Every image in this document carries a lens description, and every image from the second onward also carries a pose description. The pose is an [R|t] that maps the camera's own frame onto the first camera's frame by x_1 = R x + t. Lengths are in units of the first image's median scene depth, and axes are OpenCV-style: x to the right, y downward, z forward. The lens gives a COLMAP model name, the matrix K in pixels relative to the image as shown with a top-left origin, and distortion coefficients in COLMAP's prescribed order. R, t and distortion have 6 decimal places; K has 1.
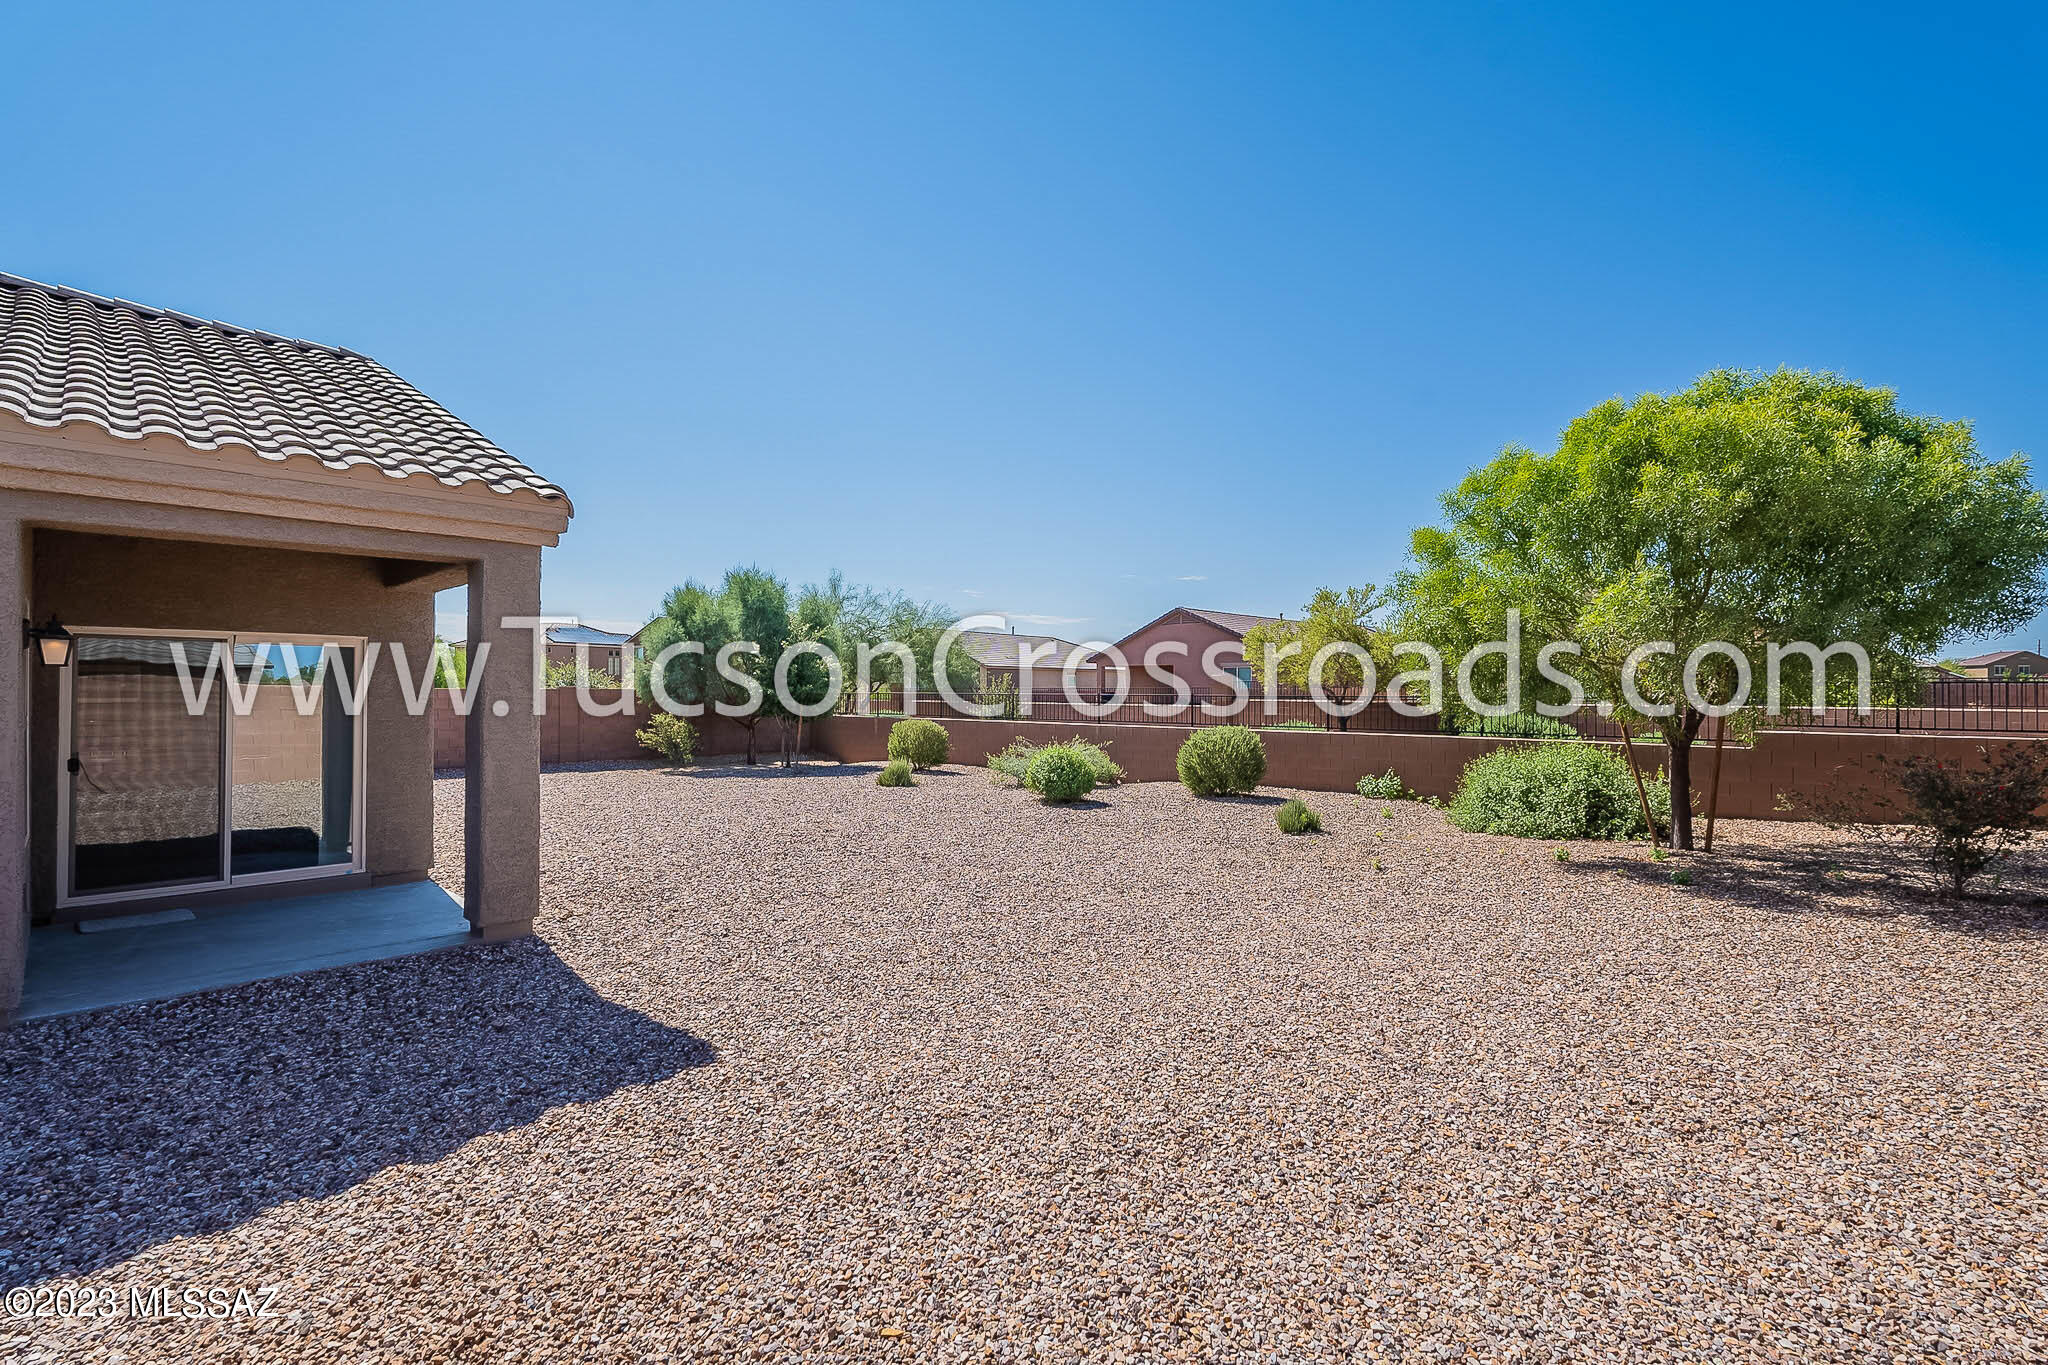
lens RADIAL K [[898.7, 0, 1024.0], [0, 898.7, 682.5], [0, 0, 1]] dist [-0.001824, -0.000406]
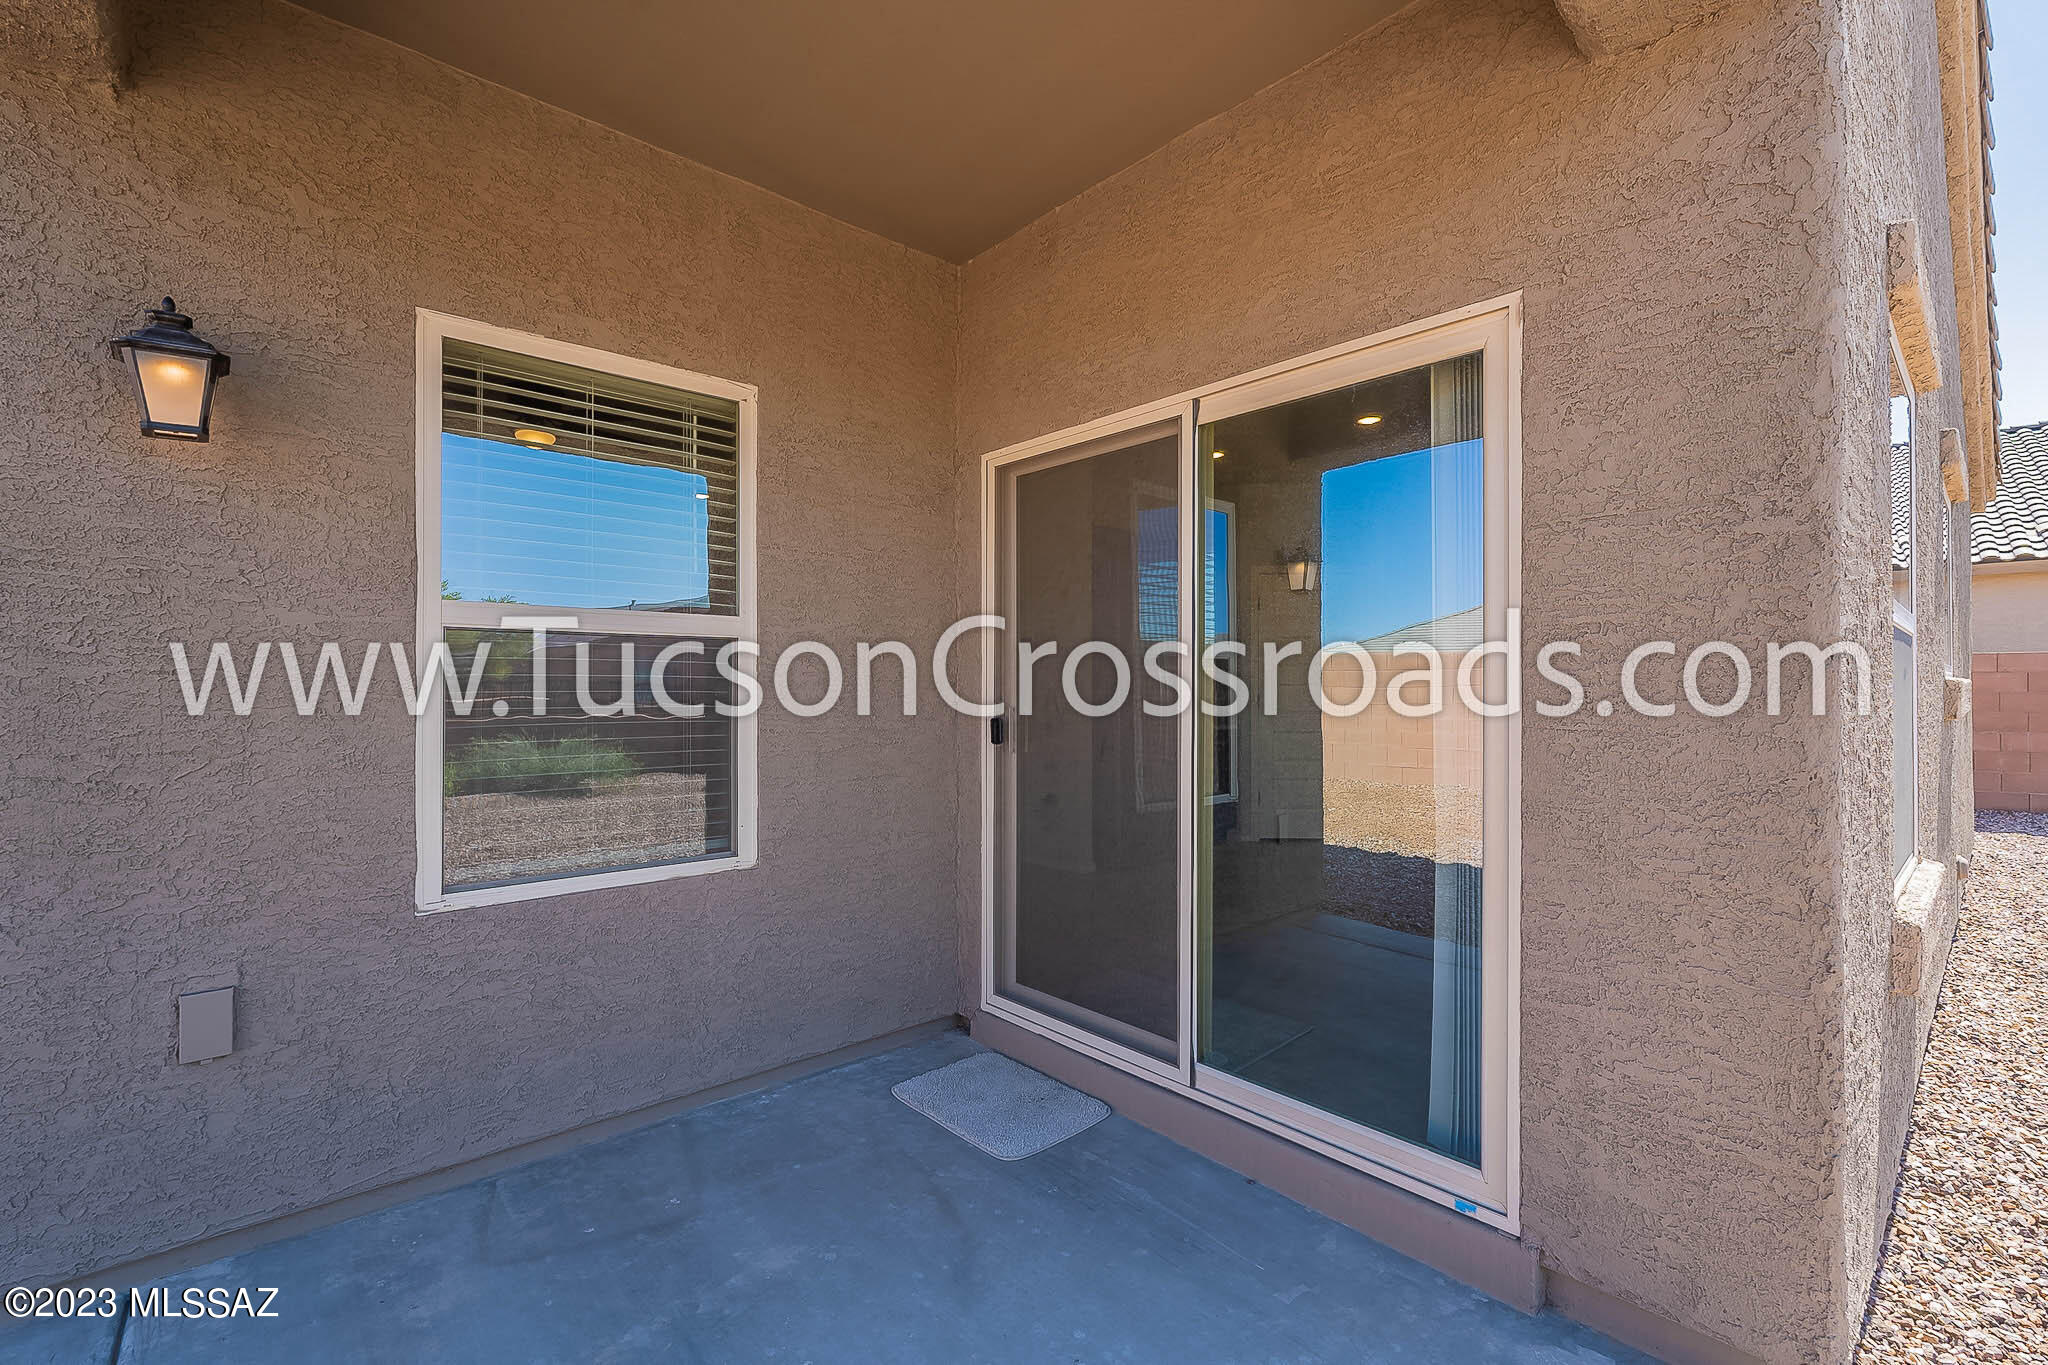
lens RADIAL K [[894.5, 0, 1022.7], [0, 894.5, 687.4], [0, 0, 1]] dist [-0.001830, -0.000219]
pose [[-0.090335, -0.002700, -0.995908, -0.393572], [0.006753, 0.999972, -0.003324, 0.048832], [0.995889, -0.007026, -0.090314, 0.737495]]
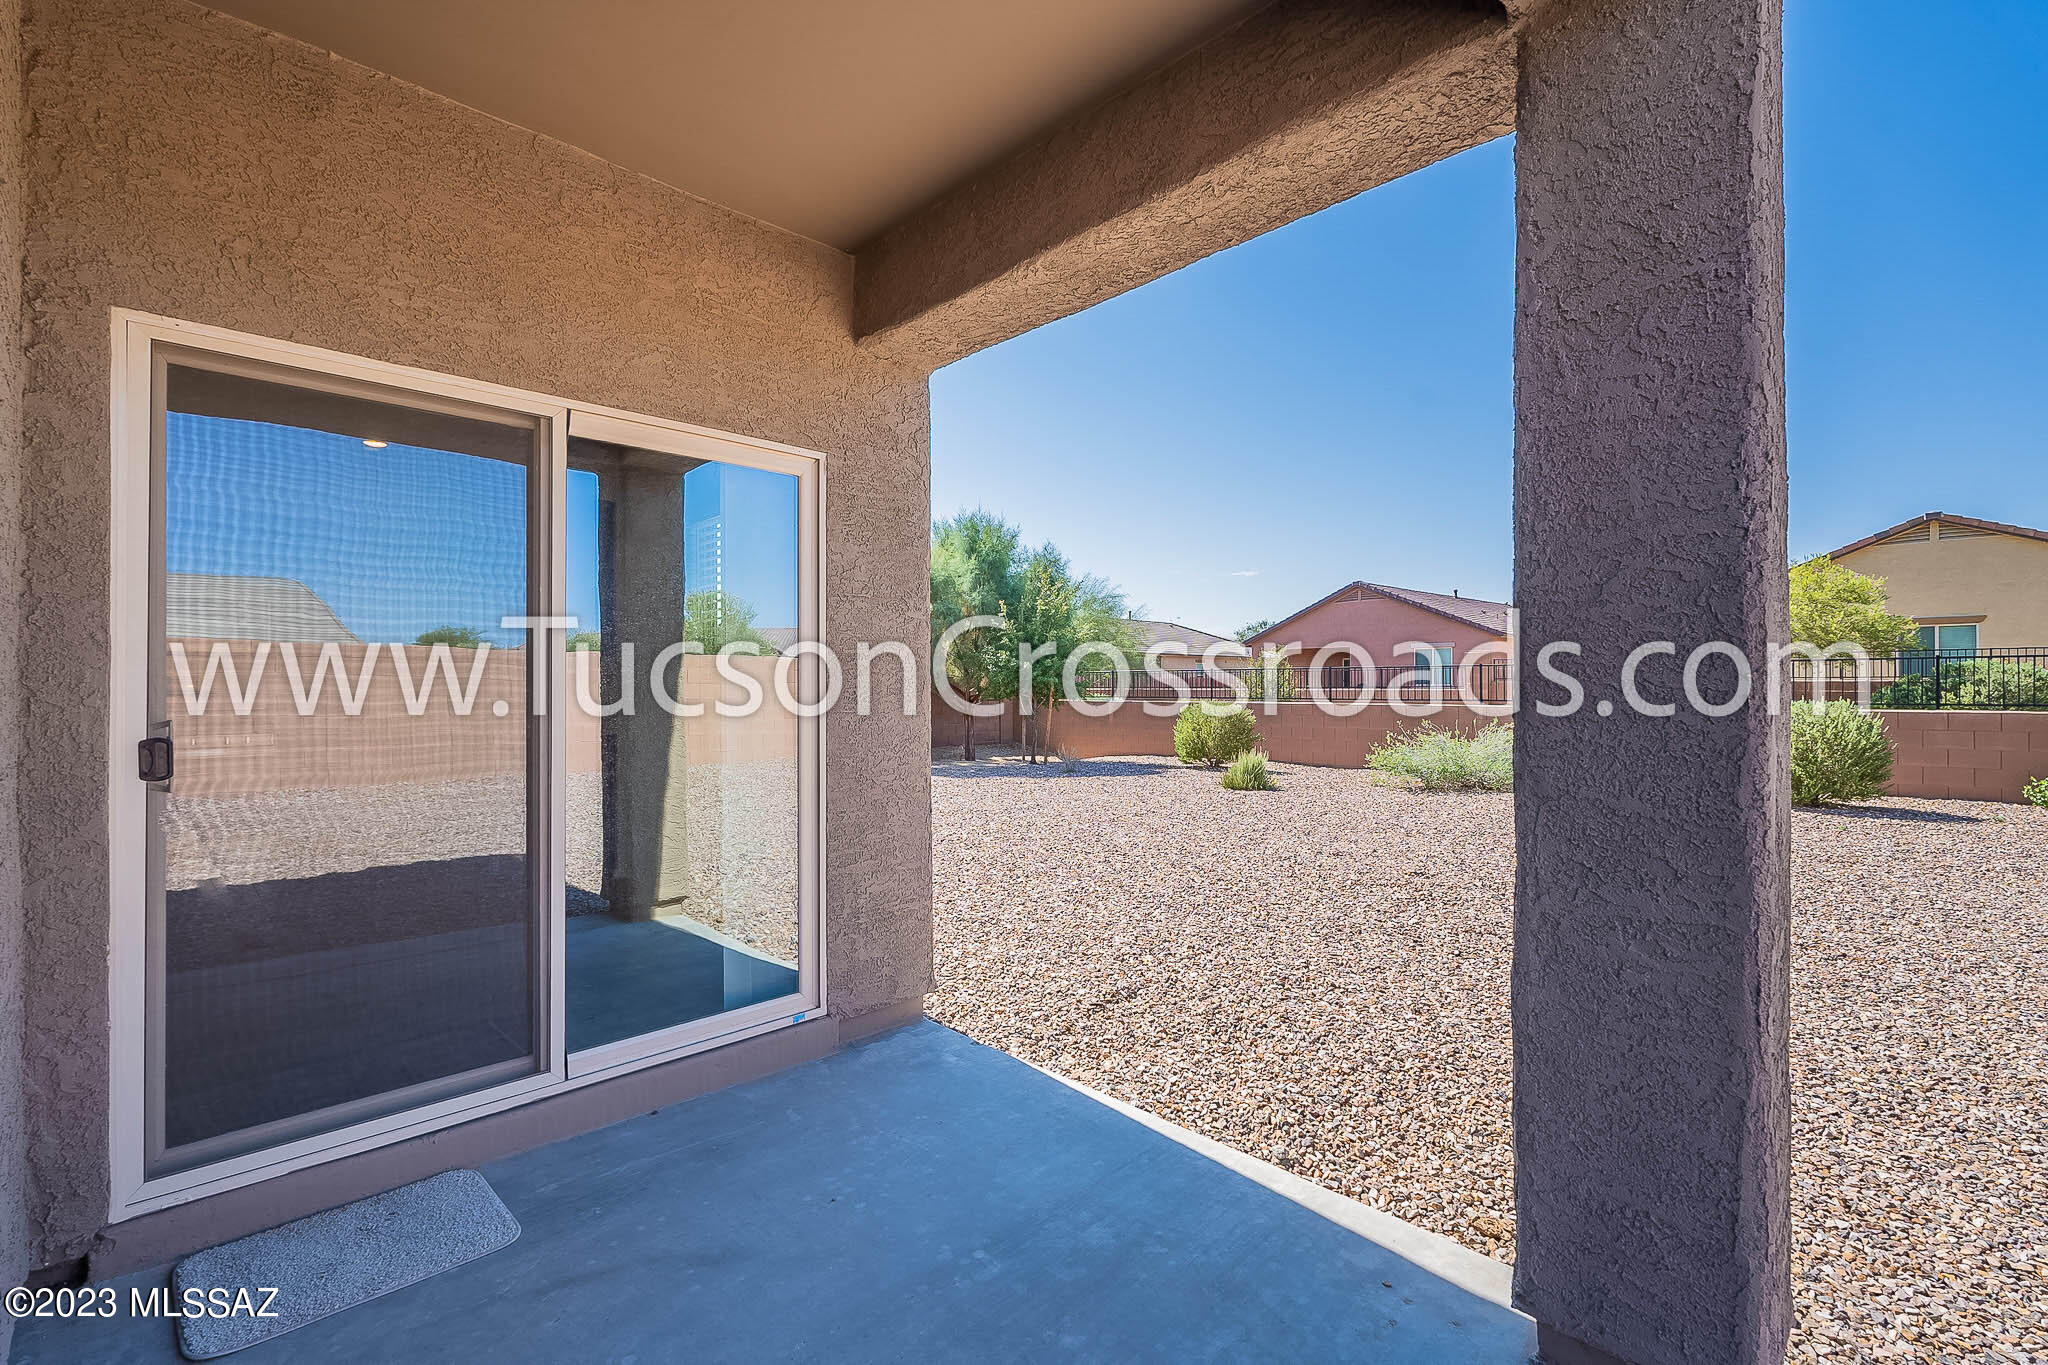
lens RADIAL K [[894.5, 0, 1022.7], [0, 894.5, 687.4], [0, 0, 1]] dist [-0.001830, -0.000219]
pose [[0.998818, -0.001851, -0.048577, -0.516090], [0.002301, 0.999955, 0.009207, 0.045265], [0.048558, -0.009308, 0.998777, 0.488746]]
